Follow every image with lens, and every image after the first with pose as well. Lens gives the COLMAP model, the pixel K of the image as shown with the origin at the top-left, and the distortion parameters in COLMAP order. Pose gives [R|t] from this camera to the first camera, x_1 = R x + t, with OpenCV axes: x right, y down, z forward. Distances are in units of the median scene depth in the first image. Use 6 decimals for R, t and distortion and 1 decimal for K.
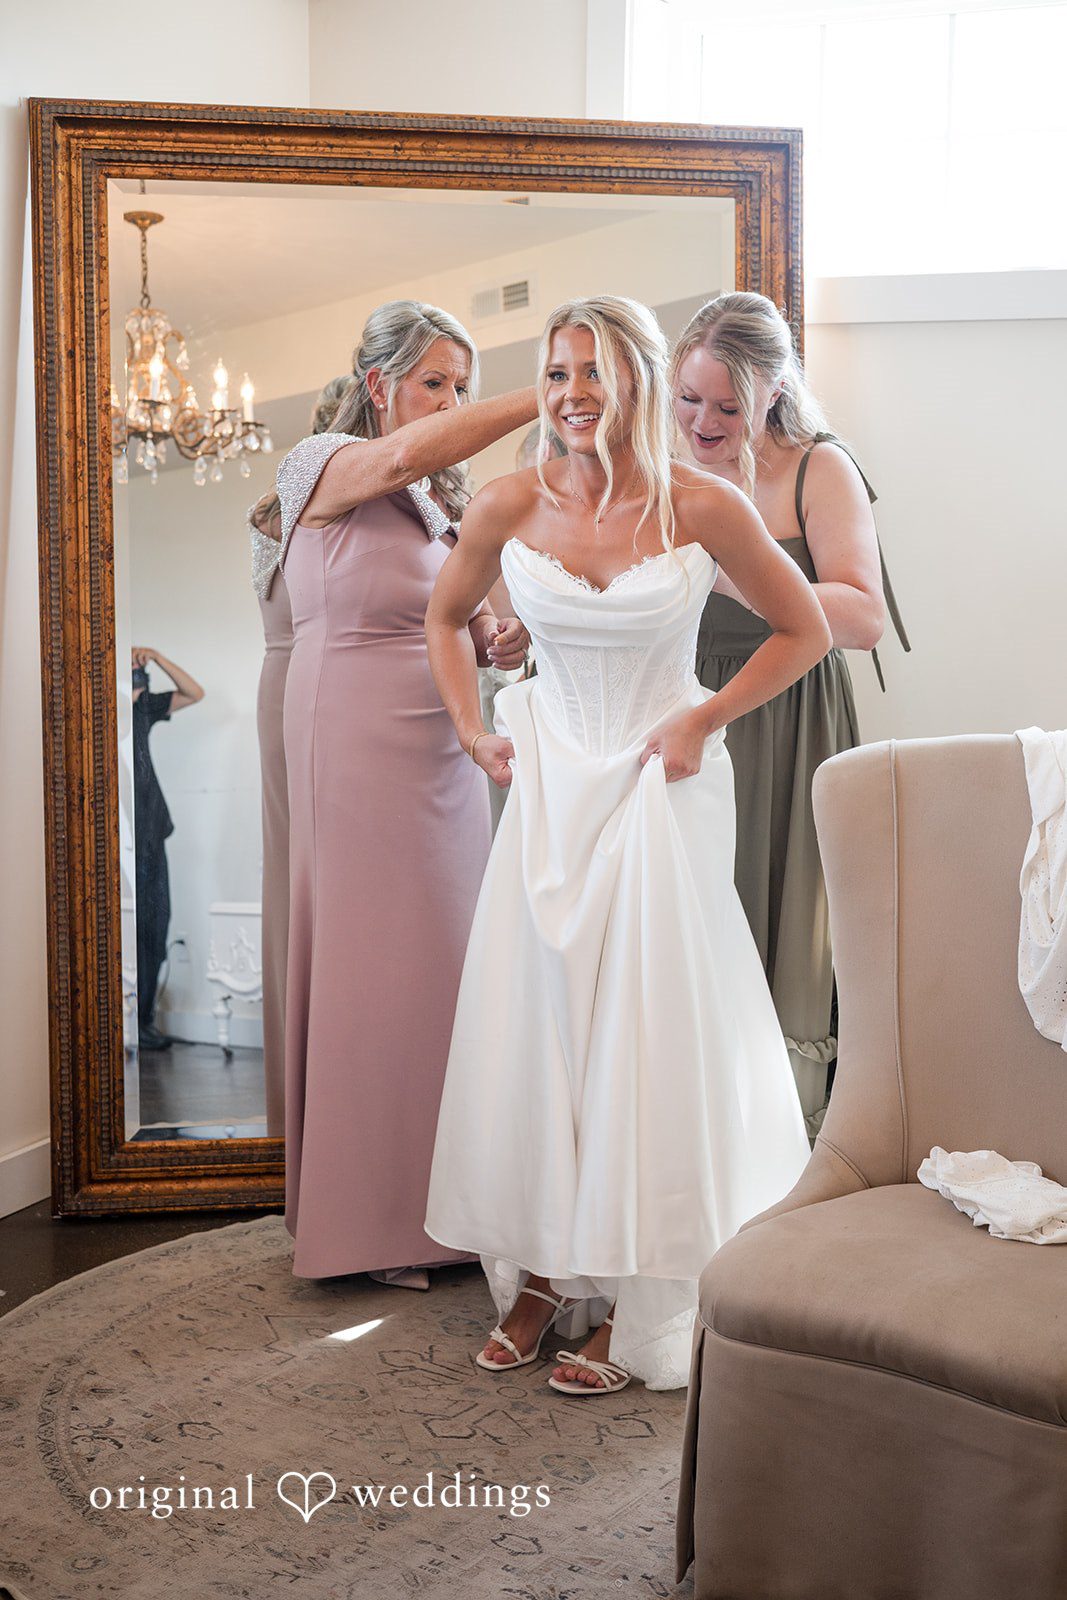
lens RADIAL K [[2302.3, 0, 533.5], [0, 2302.3, 800.0], [0, 0, 1]] dist [0.017618, -0.068065]
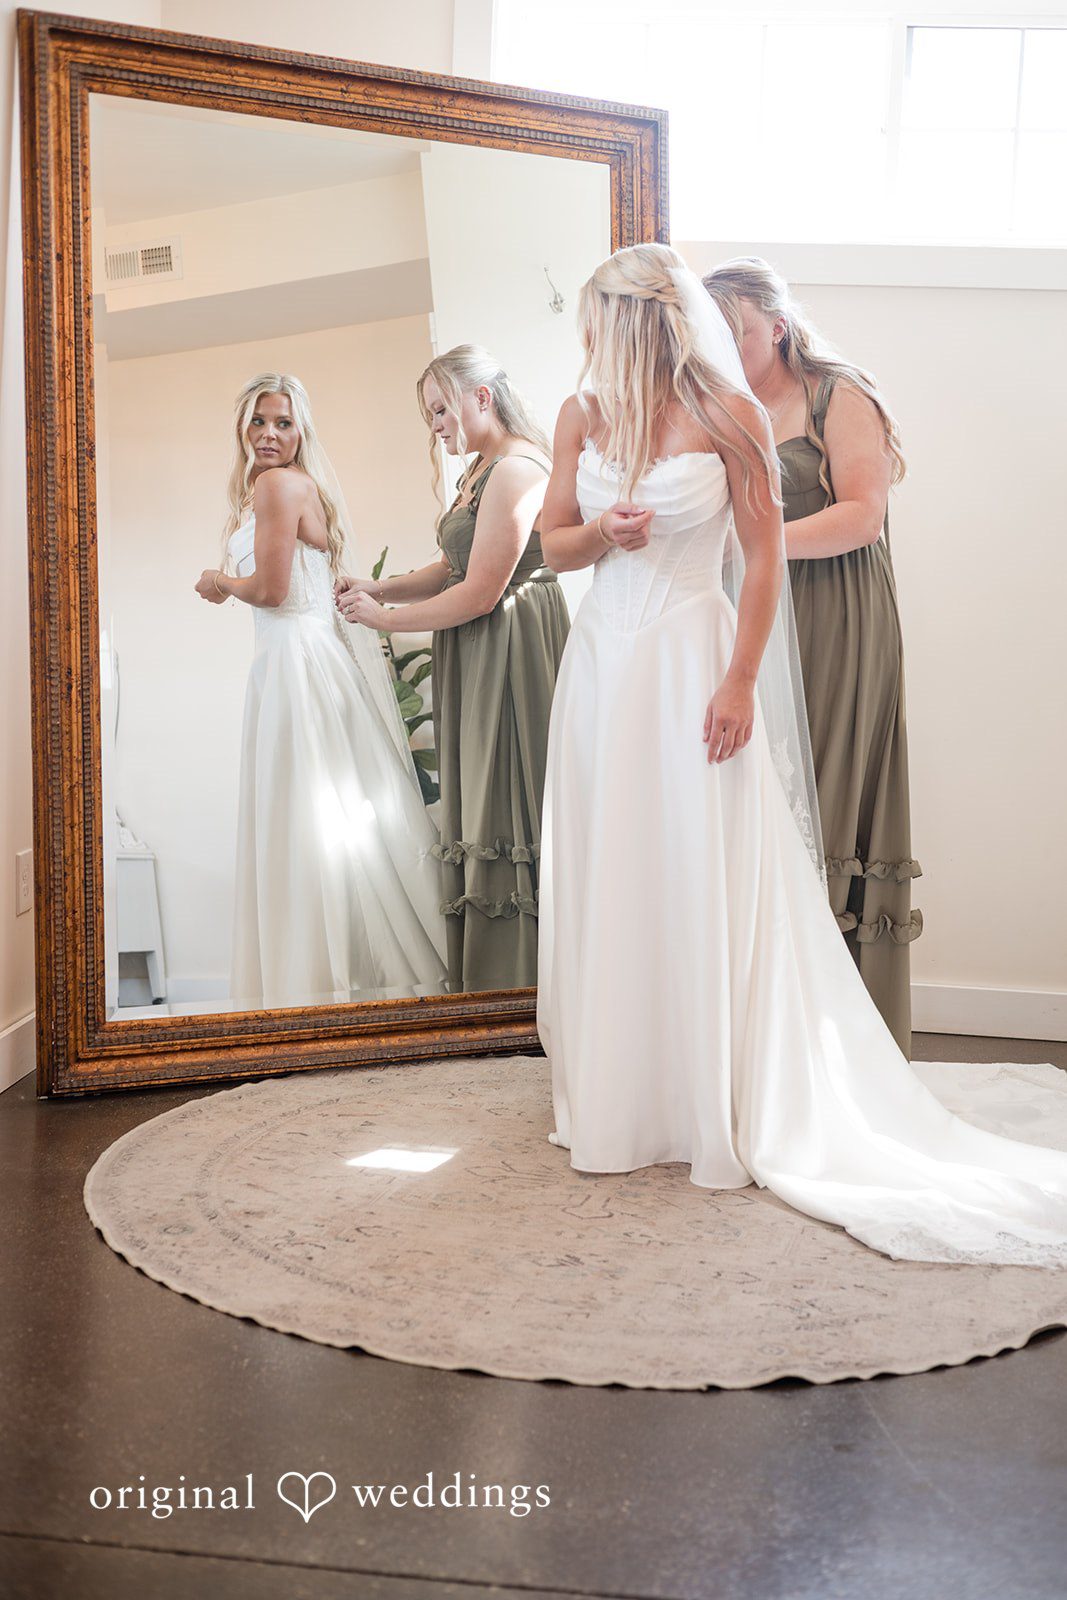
lens RADIAL K [[2302.3, 0, 533.5], [0, 2302.3, 800.0], [0, 0, 1]] dist [0.017618, -0.068065]
pose [[0.932590, -0.015099, 0.360622, -0.374886], [0.024252, 0.999488, -0.020870, 0.076472], [-0.360122, 0.028209, 0.932479, -0.035864]]
